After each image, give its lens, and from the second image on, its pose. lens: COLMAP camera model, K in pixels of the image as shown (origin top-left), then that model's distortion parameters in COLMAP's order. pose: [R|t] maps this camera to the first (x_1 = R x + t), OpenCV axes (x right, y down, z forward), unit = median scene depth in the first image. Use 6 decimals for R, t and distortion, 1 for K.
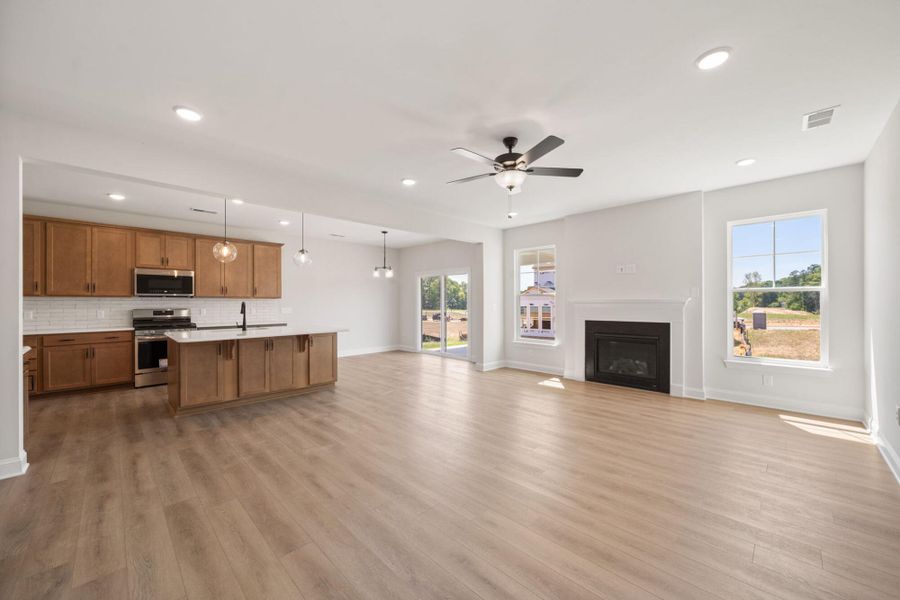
lens RADIAL K [[344.5, 0, 456.0], [0, 344.5, 303.6], [0, 0, 1]] dist [0.000167, 0.000437]
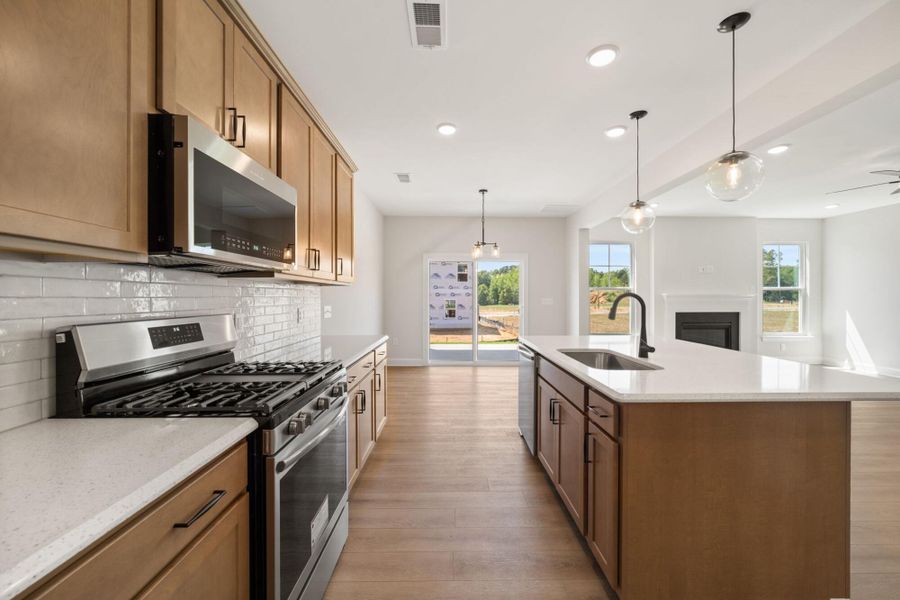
lens RADIAL K [[346.2, 0, 459.0], [0, 346.2, 301.7], [0, 0, 1]] dist [-0.002226, -0.000079]
pose [[0.694682, -0.007215, 0.719281, -1.086522], [-0.000721, 0.999942, 0.010727, 0.001716], [-0.719317, -0.007970, 0.694637, 0.843380]]
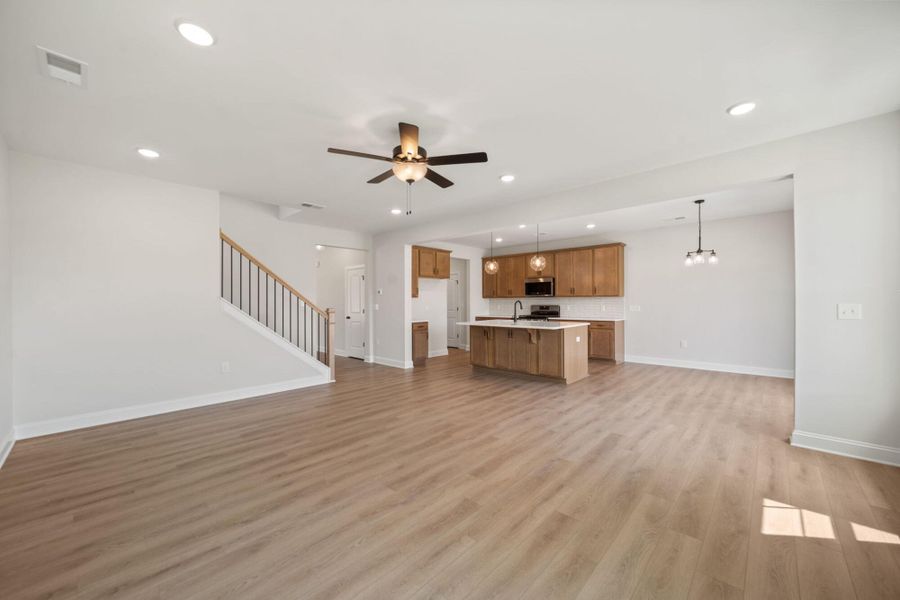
lens RADIAL K [[346.2, 0, 459.0], [0, 346.2, 301.7], [0, 0, 1]] dist [-0.002226, -0.000079]
pose [[0.042050, 0.002872, -0.999111, 0.723563], [0.000144, 0.999996, 0.002880, -0.004142], [0.999115, -0.000265, 0.042050, 0.708942]]
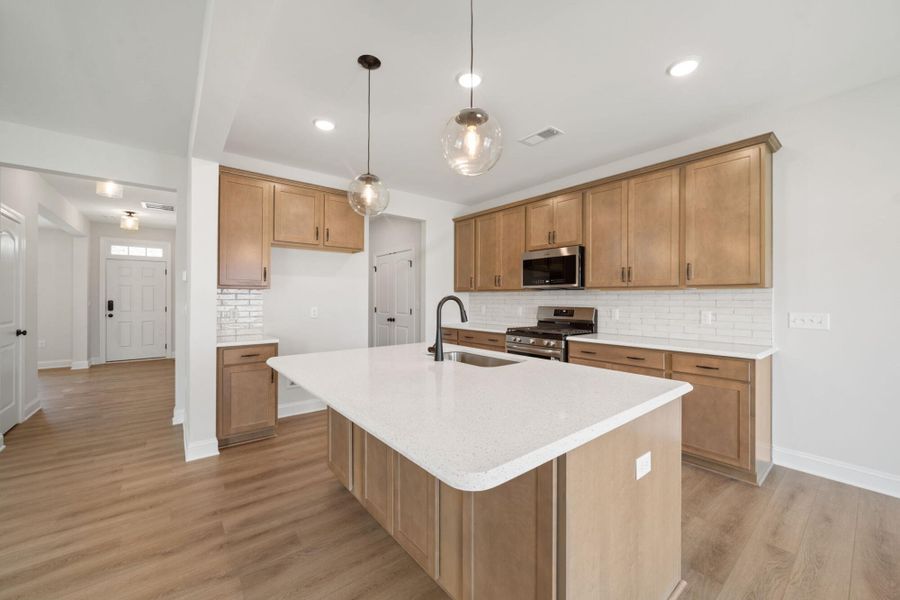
lens RADIAL K [[347.3, 0, 456.0], [0, 347.3, 297.4], [0, 0, 1]] dist [-0.003654, 0.000087]
pose [[-0.106745, -0.001084, -0.994286, -0.164307], [-0.006642, 0.999978, -0.000378, -0.002929], [0.994264, 0.006563, -0.106750, 1.051102]]
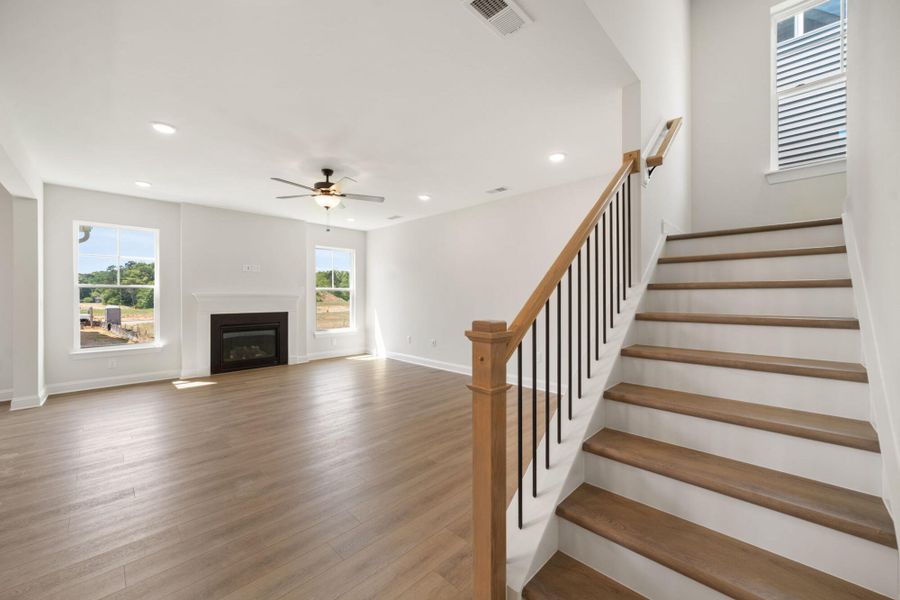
lens RADIAL K [[347.3, 0, 456.0], [0, 347.3, 297.4], [0, 0, 1]] dist [-0.003654, 0.000087]
pose [[-0.008149, 0.000886, 0.999966, -0.744431], [0.002898, 0.999995, -0.000863, 0.002096], [-0.999963, 0.002891, -0.008151, 0.343249]]
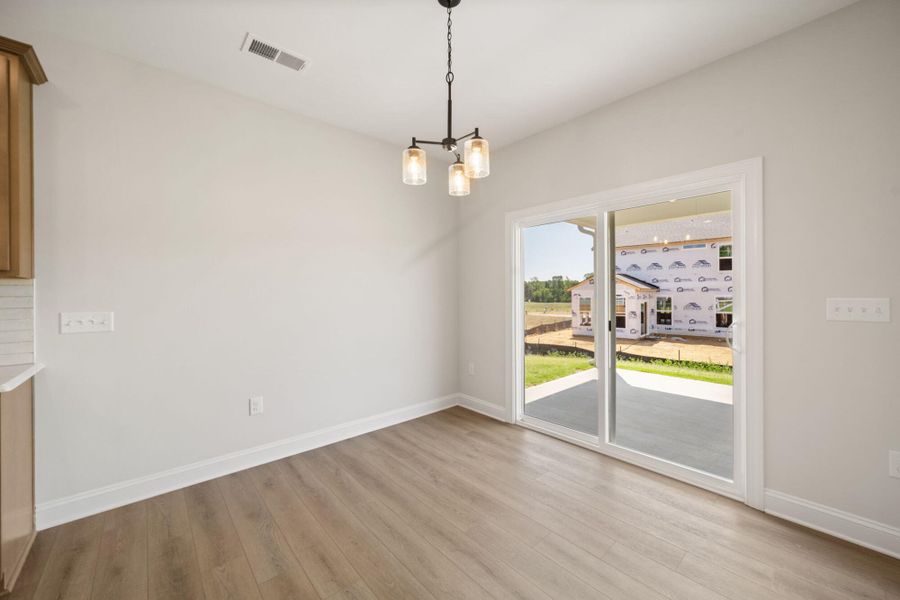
lens RADIAL K [[351.6, 0, 455.0], [0, 351.6, 294.3], [0, 0, 1]] dist [0.001682, 0.000500]
pose [[0.997369, -0.002949, -0.072435, -0.278635], [0.002783, 0.999993, -0.002392, -0.002387], [0.072441, 0.002184, 0.997370, 1.141717]]
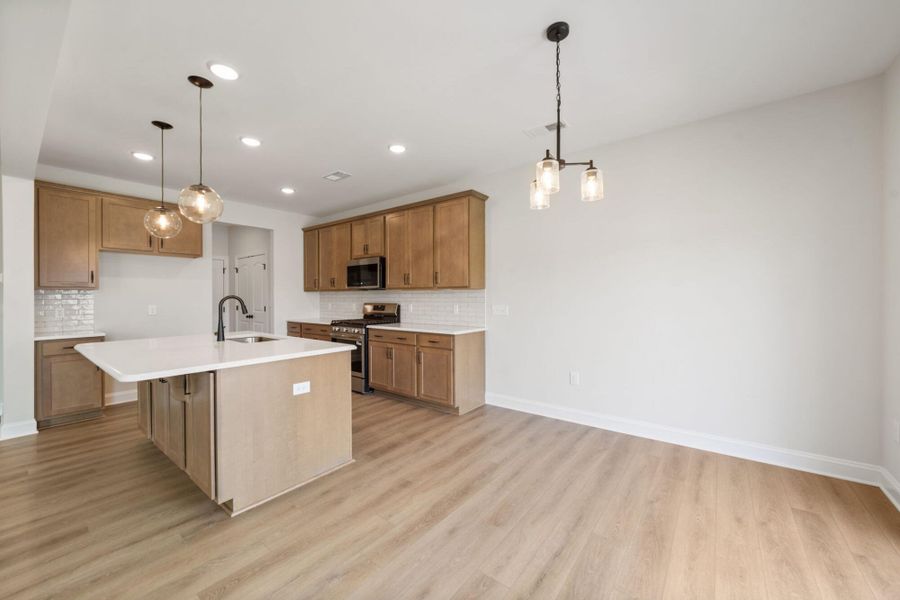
lens RADIAL K [[346.0, 0, 453.7], [0, 346.0, 298.0], [0, 0, 1]] dist [0.003599, 0.000631]
pose [[0.112140, 0.005680, -0.993676, 0.071339], [-0.001111, 0.999984, 0.005590, -0.004549], [0.993692, 0.000477, 0.112145, 1.333724]]
